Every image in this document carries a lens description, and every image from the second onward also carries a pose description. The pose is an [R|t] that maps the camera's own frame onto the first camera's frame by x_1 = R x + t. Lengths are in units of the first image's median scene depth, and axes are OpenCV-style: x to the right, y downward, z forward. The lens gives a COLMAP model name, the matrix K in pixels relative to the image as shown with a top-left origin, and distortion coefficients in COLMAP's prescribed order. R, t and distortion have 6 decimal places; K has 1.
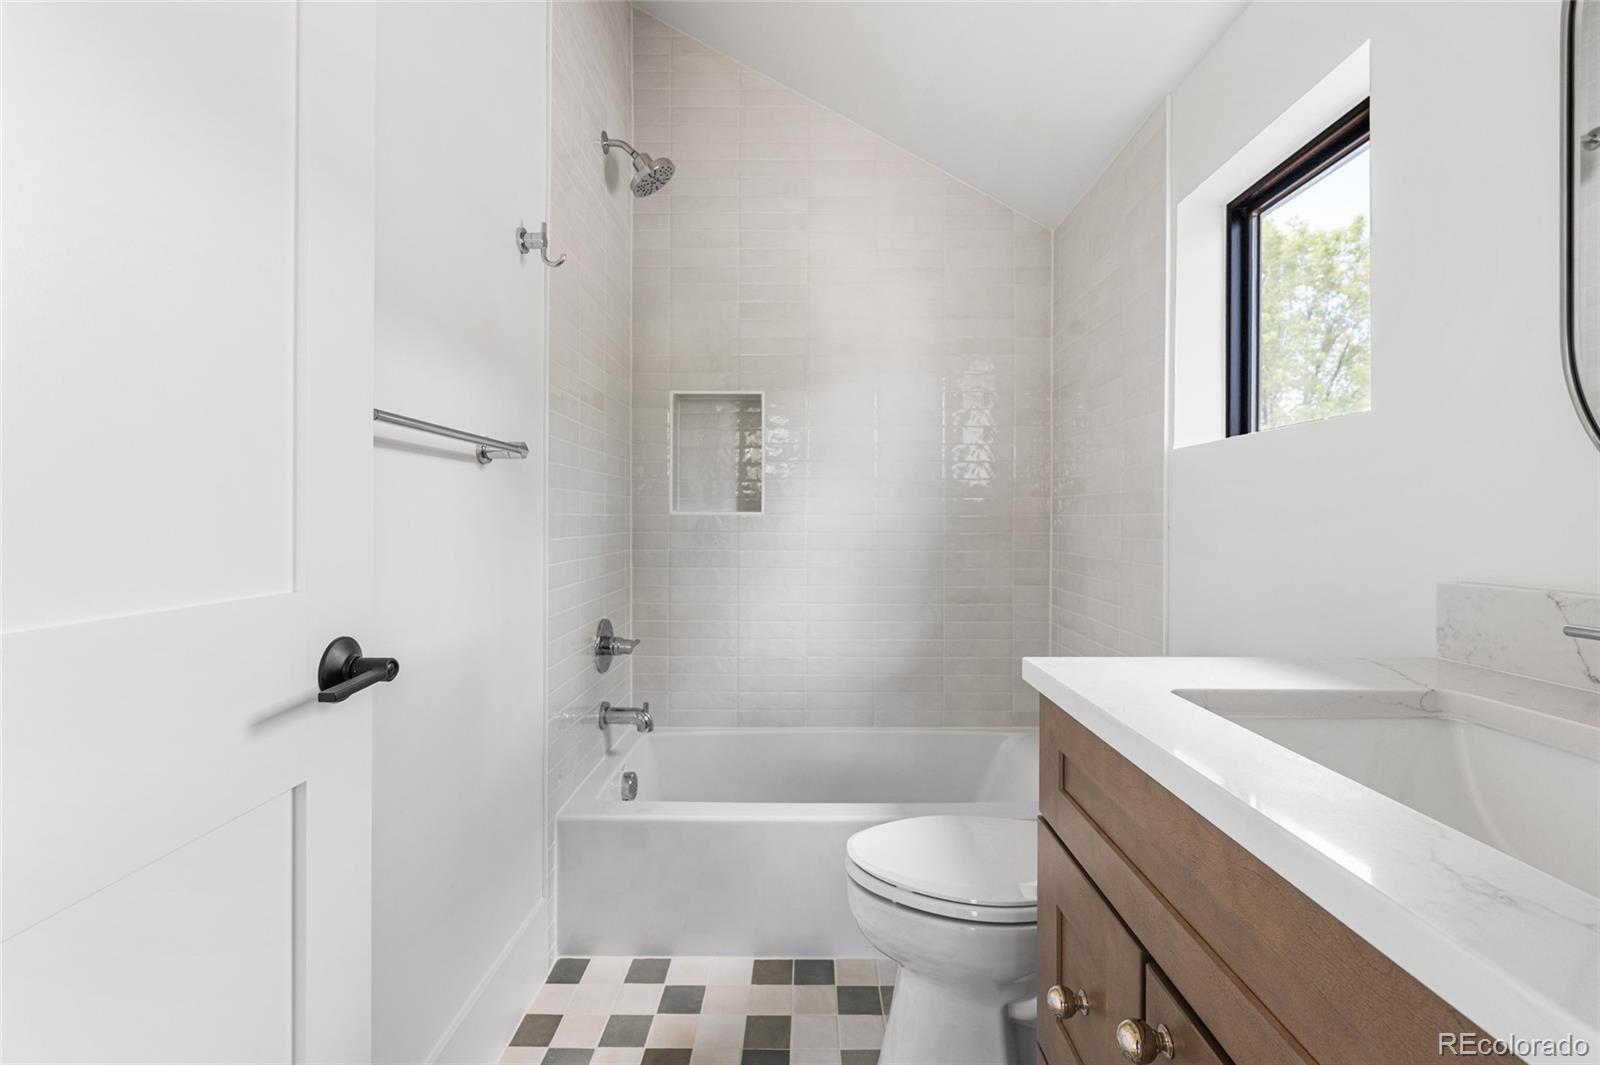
lens RADIAL K [[705.5, 0, 803.5], [0, 705.5, 521.1], [0, 0, 1]] dist [-0.001606, 0.000225]
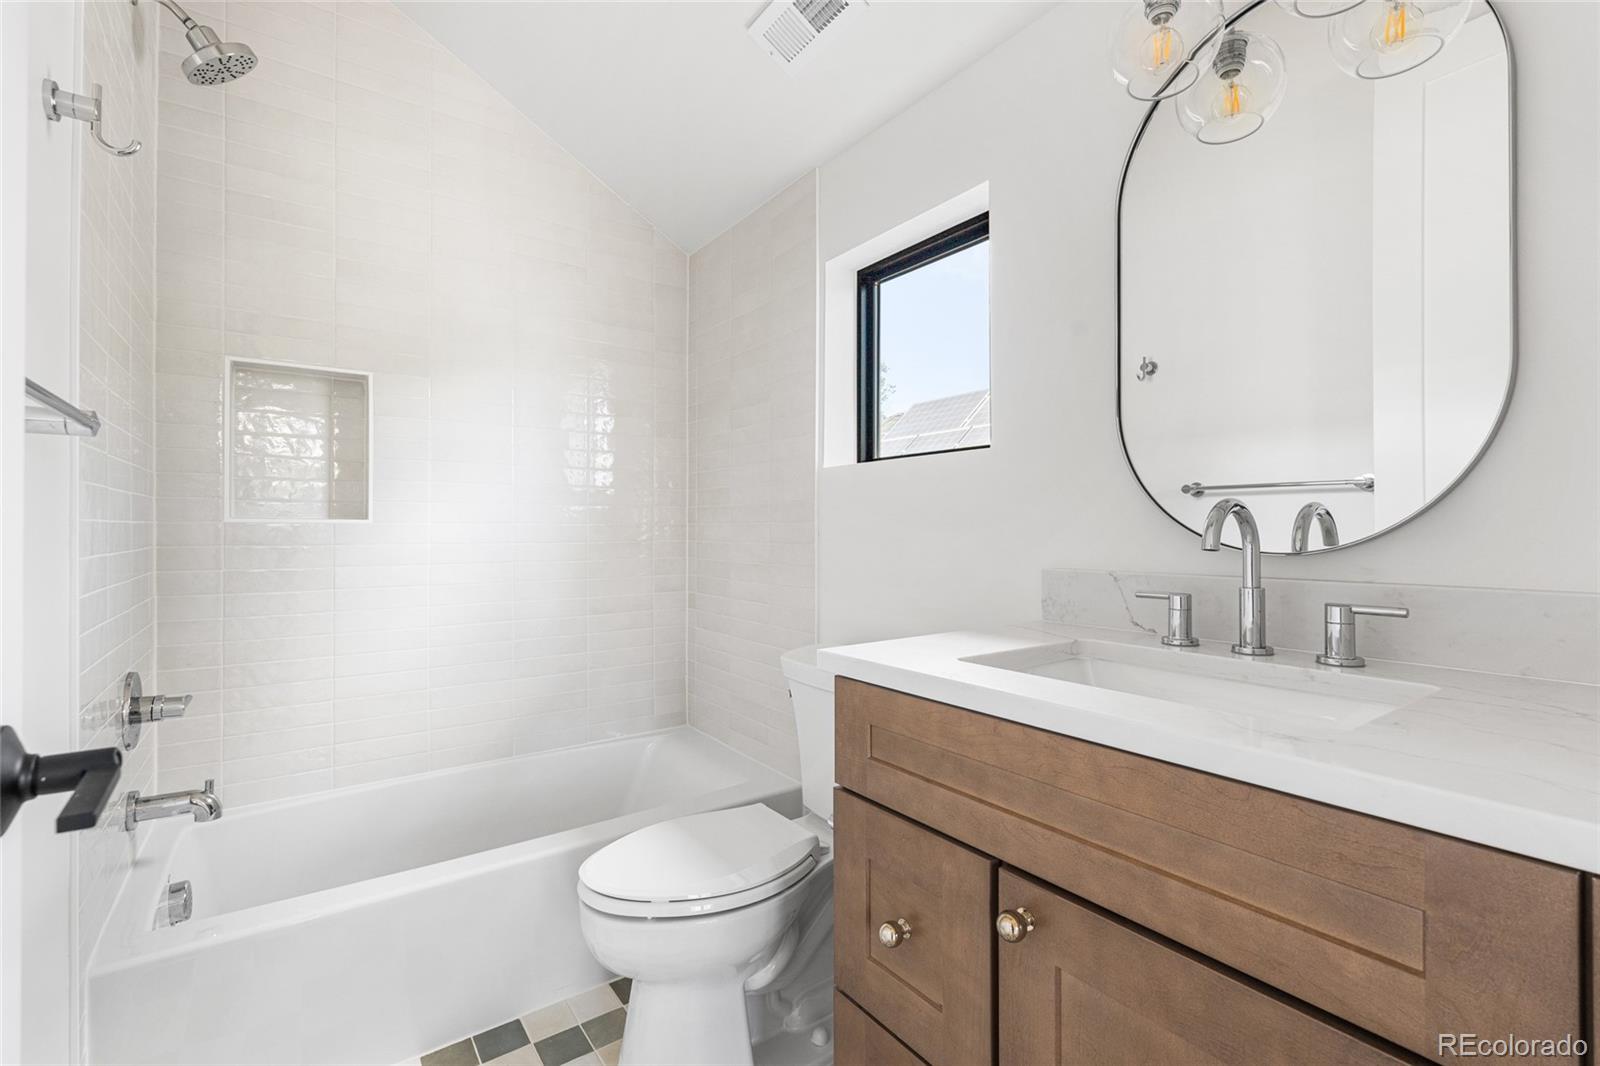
lens RADIAL K [[713.6, 0, 798.7], [0, 713.6, 527.7], [0, 0, 1]] dist [0.000385, 0.000336]
pose [[0.808756, -0.000758, 0.588144, -0.206234], [0.003984, 0.999983, -0.004189, 0.002937], [-0.588131, 0.005732, 0.808745, 0.055015]]
